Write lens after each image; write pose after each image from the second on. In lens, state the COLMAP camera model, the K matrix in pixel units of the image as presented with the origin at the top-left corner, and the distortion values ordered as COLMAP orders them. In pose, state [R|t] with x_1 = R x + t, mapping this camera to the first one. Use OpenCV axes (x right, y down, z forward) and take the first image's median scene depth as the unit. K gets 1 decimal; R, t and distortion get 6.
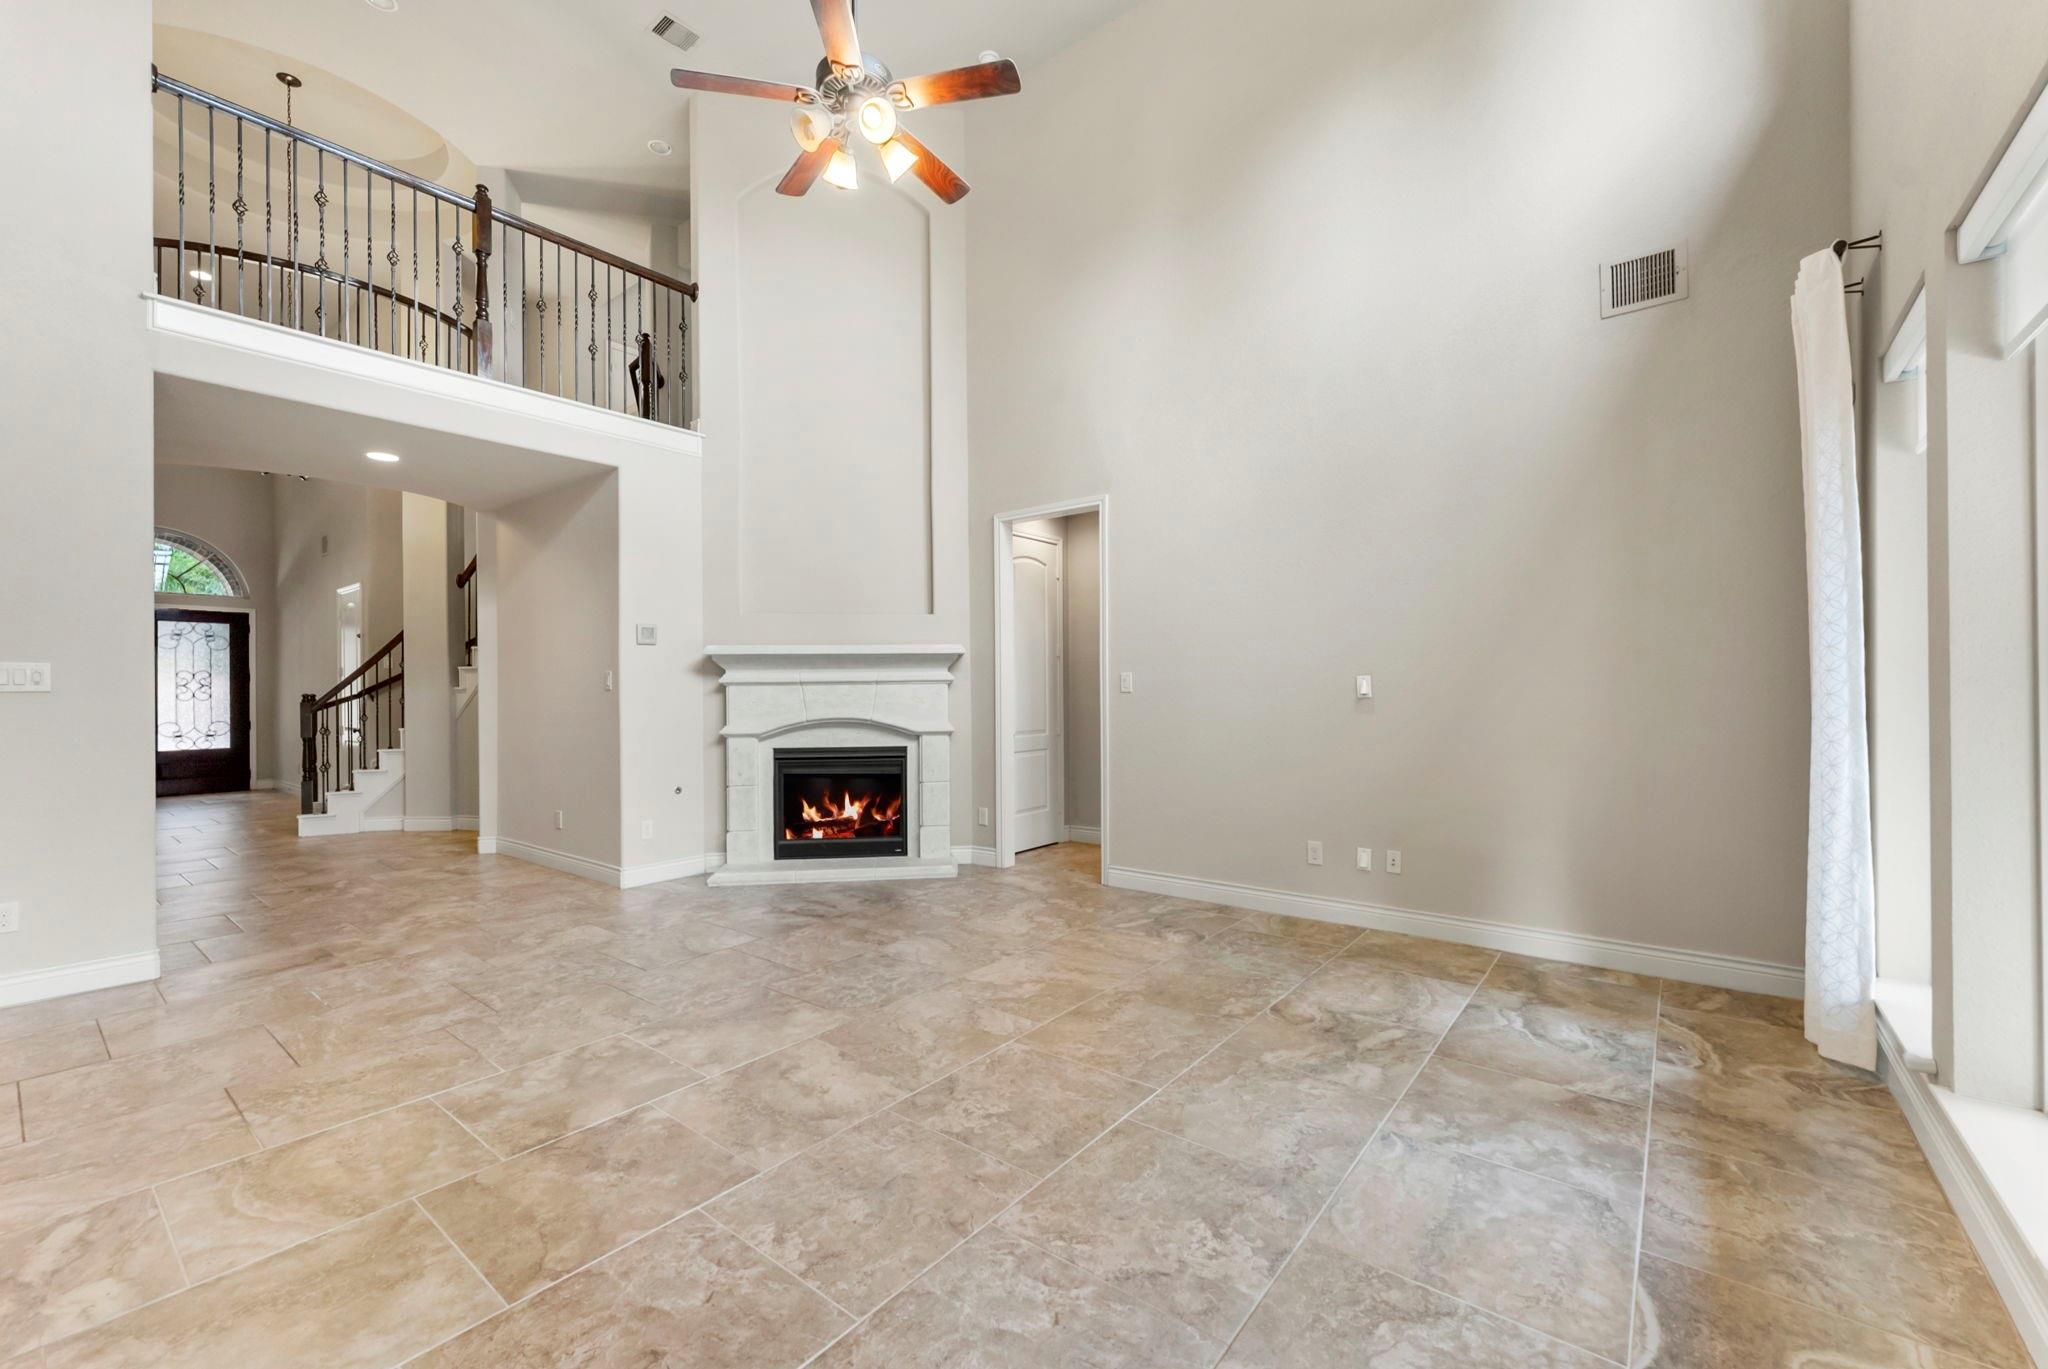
lens RADIAL K [[833.8, 0, 1028.1], [0, 833.8, 698.2], [0, 0, 1]] dist [-0.002116, -0.000077]
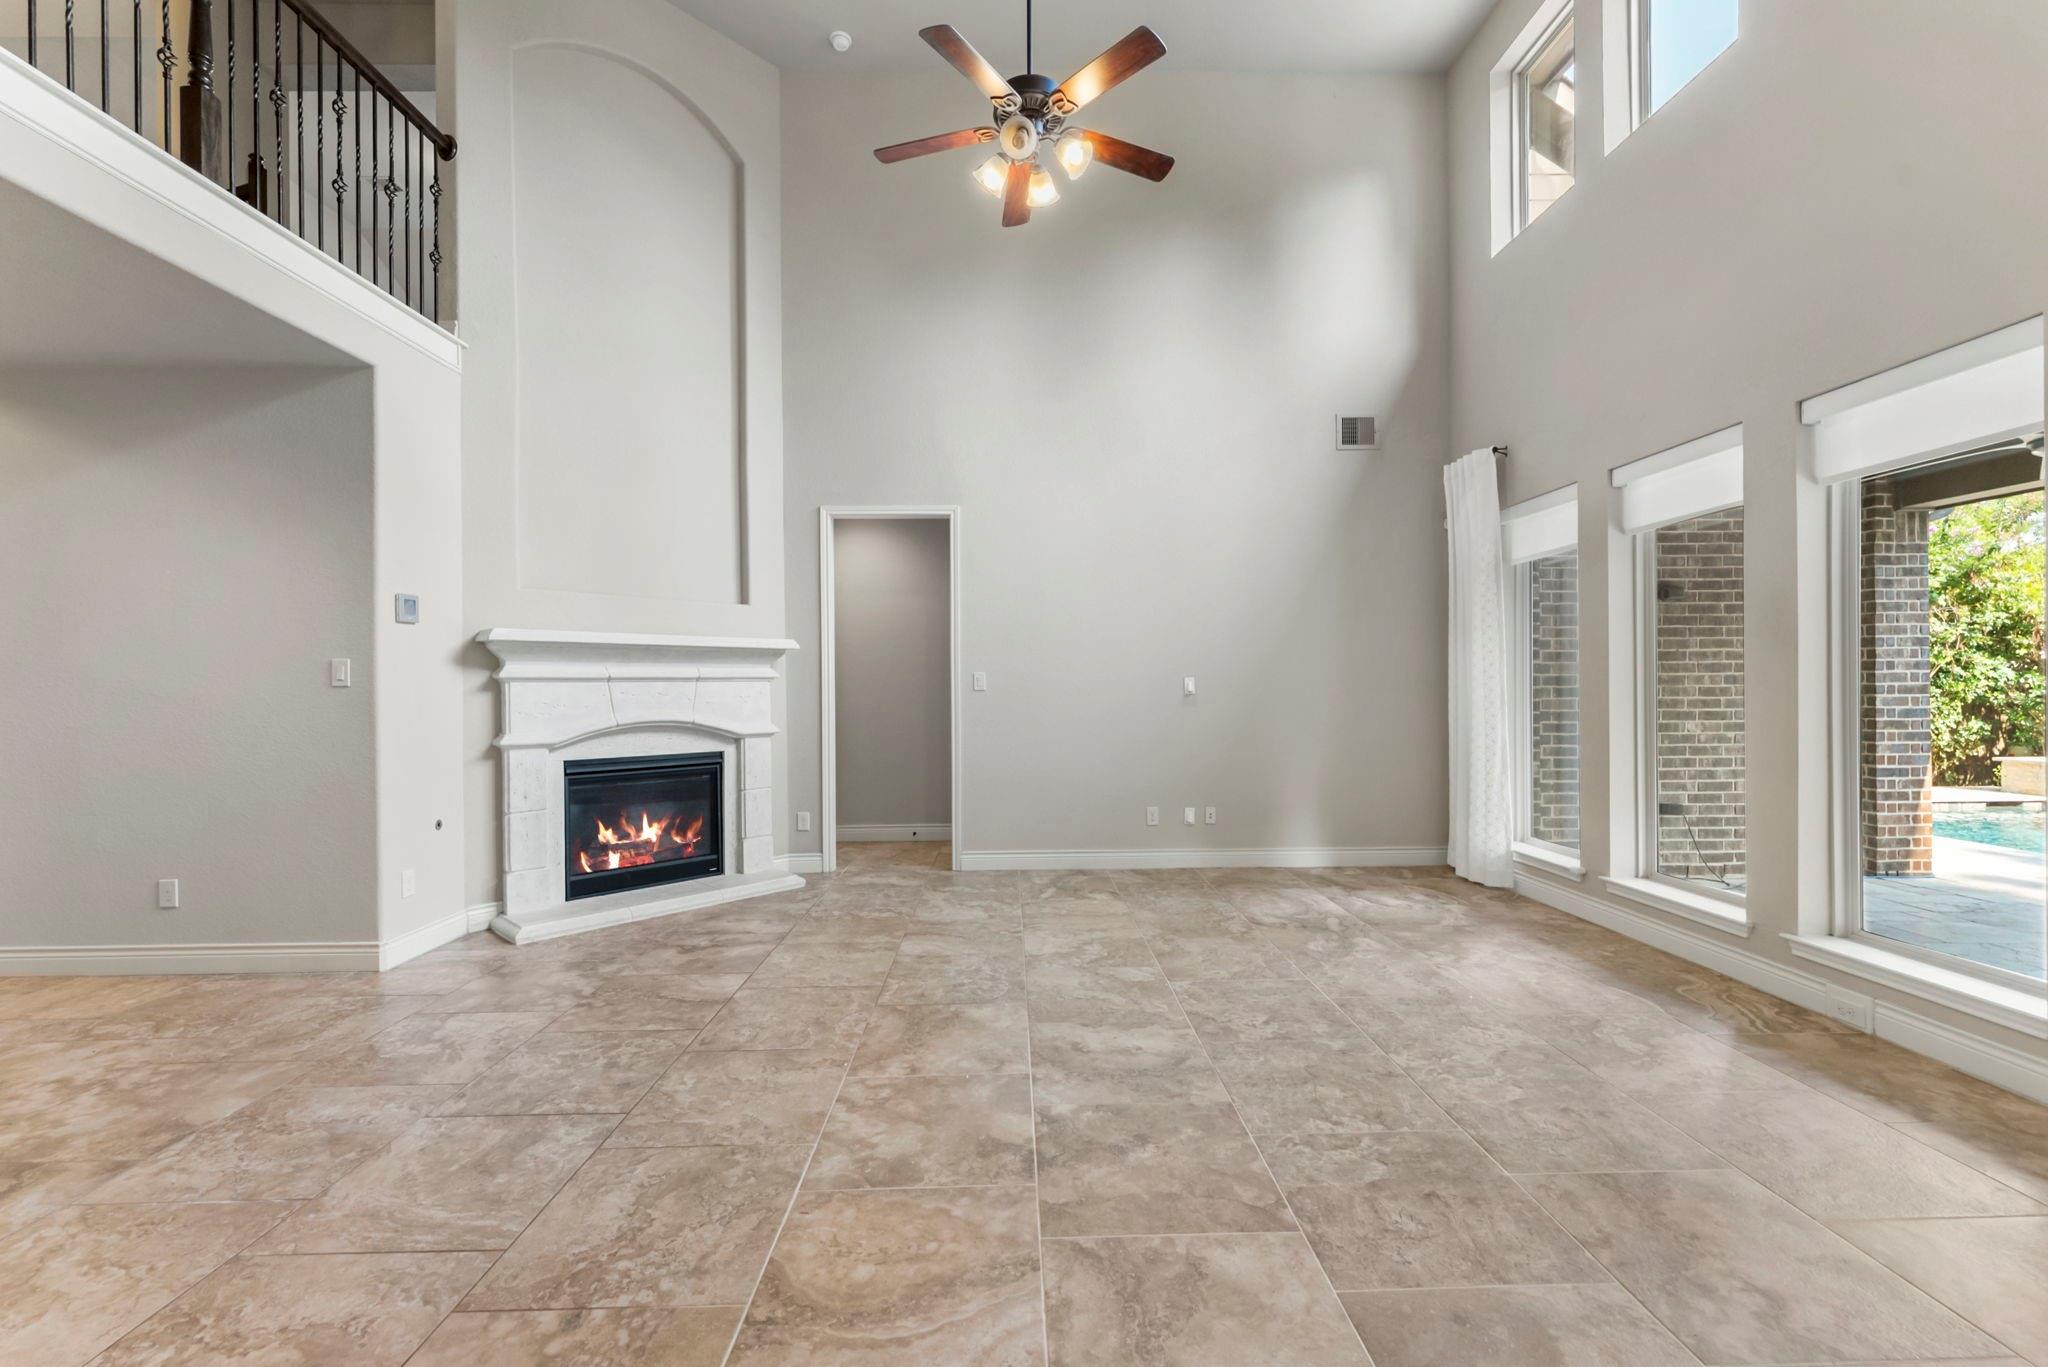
lens RADIAL K [[833.8, 0, 1029.5], [0, 833.8, 693.4], [0, 0, 1]] dist [-0.002116, -0.000077]
pose [[0.768806, -0.000776, 0.639482, -0.763852], [0.006341, 0.999959, -0.006410, 0.006011], [-0.639451, 0.008983, 0.768779, 0.173005]]
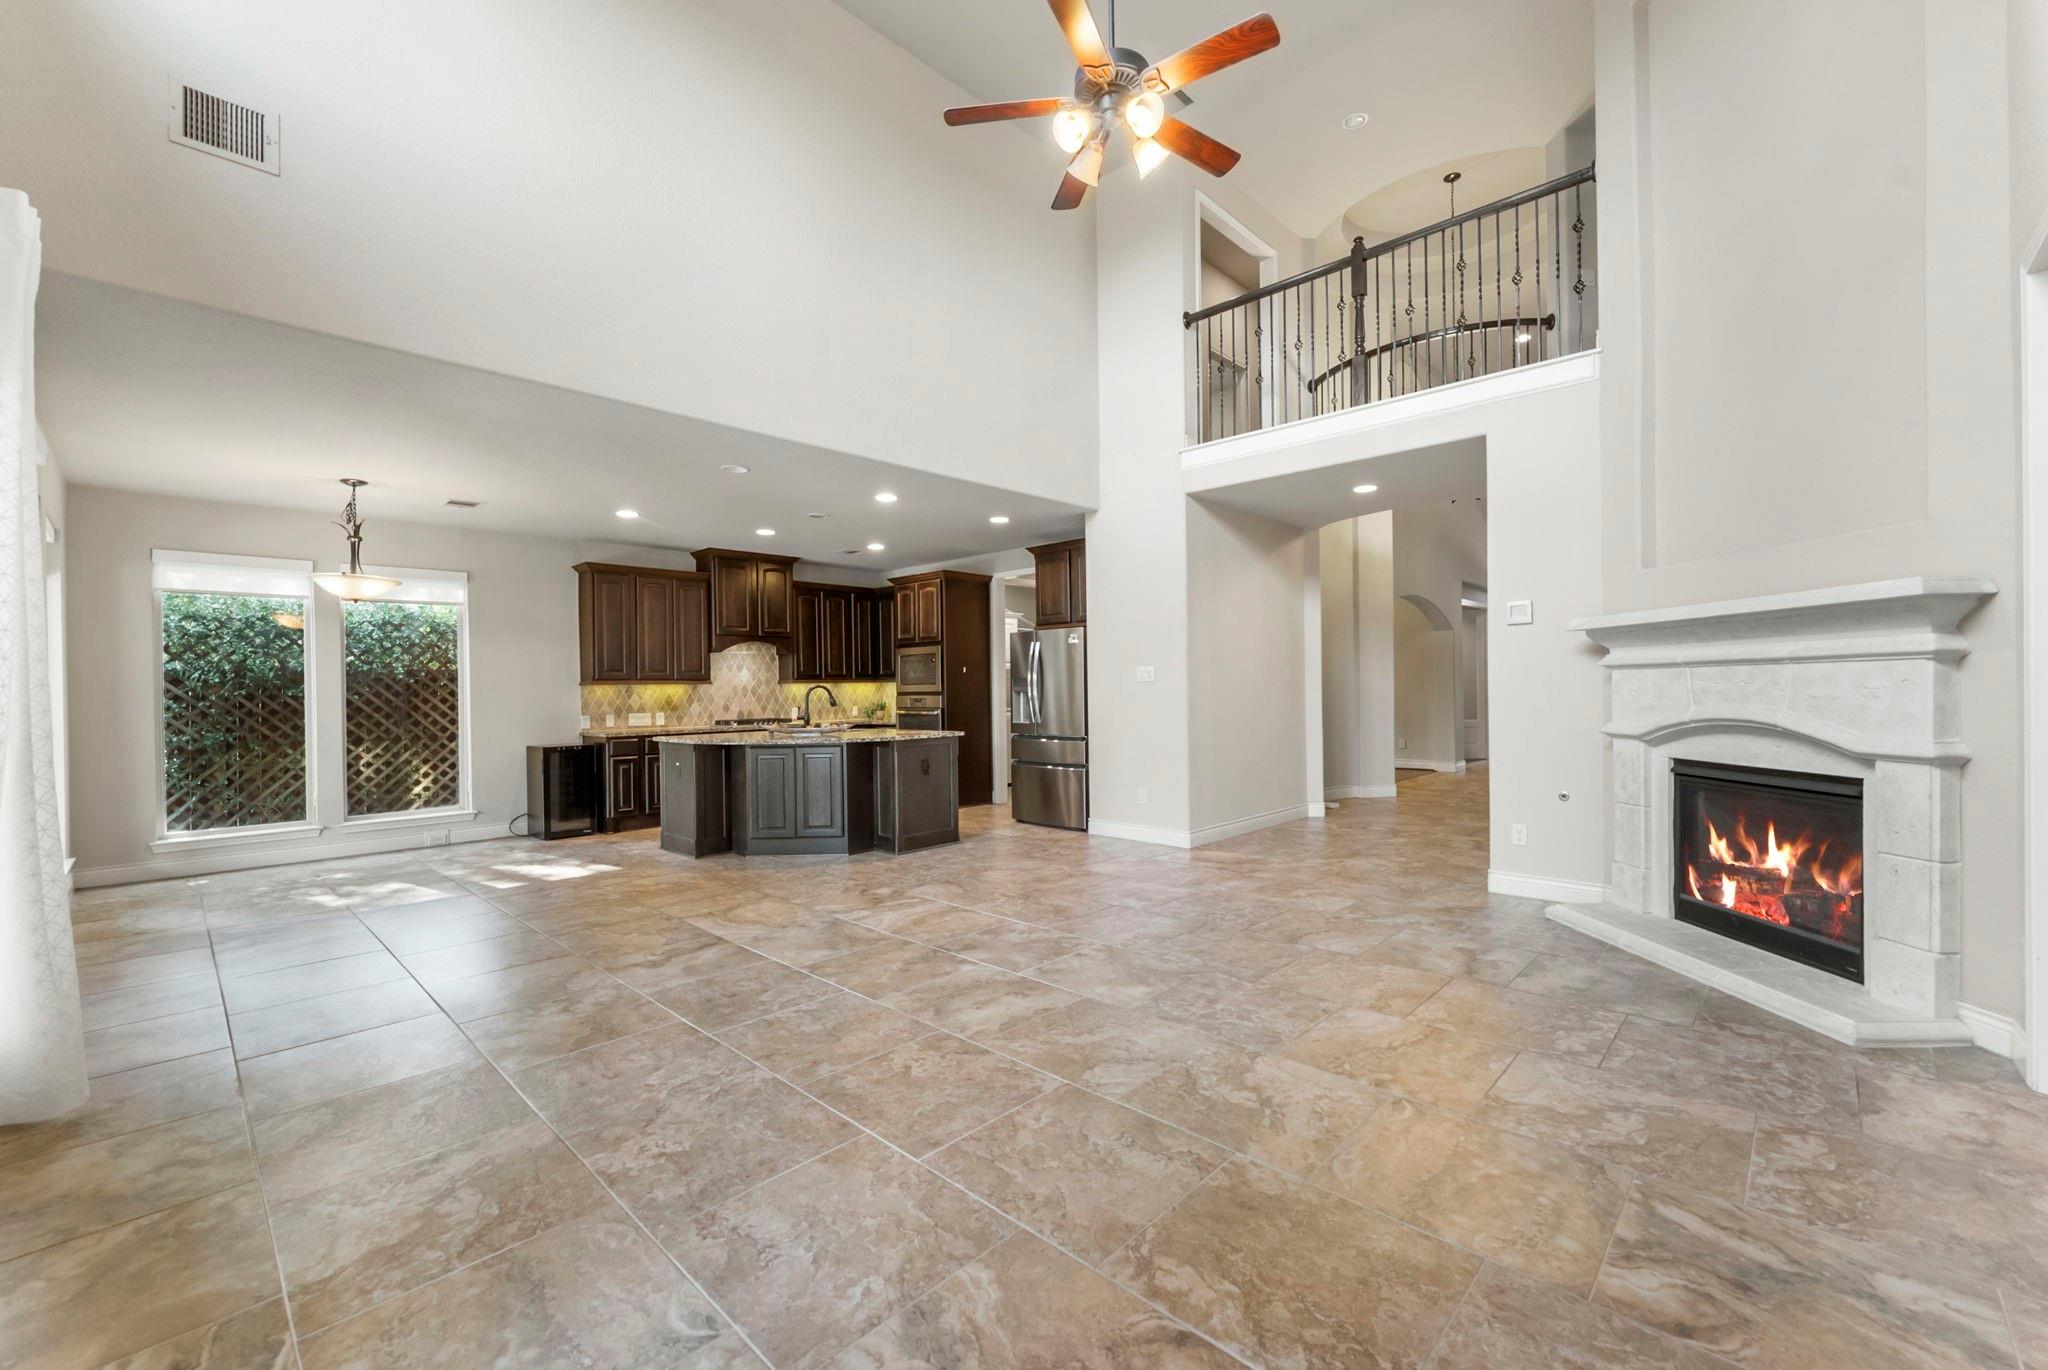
lens RADIAL K [[833.8, 0, 1024.3], [0, 833.8, 678.6], [0, 0, 1]] dist [-0.002116, -0.000077]
pose [[-0.097850, -0.001651, -0.995200, 0.711494], [0.005063, 0.999985, -0.002156, -0.011905], [0.995188, -0.005250, -0.097841, 0.858279]]
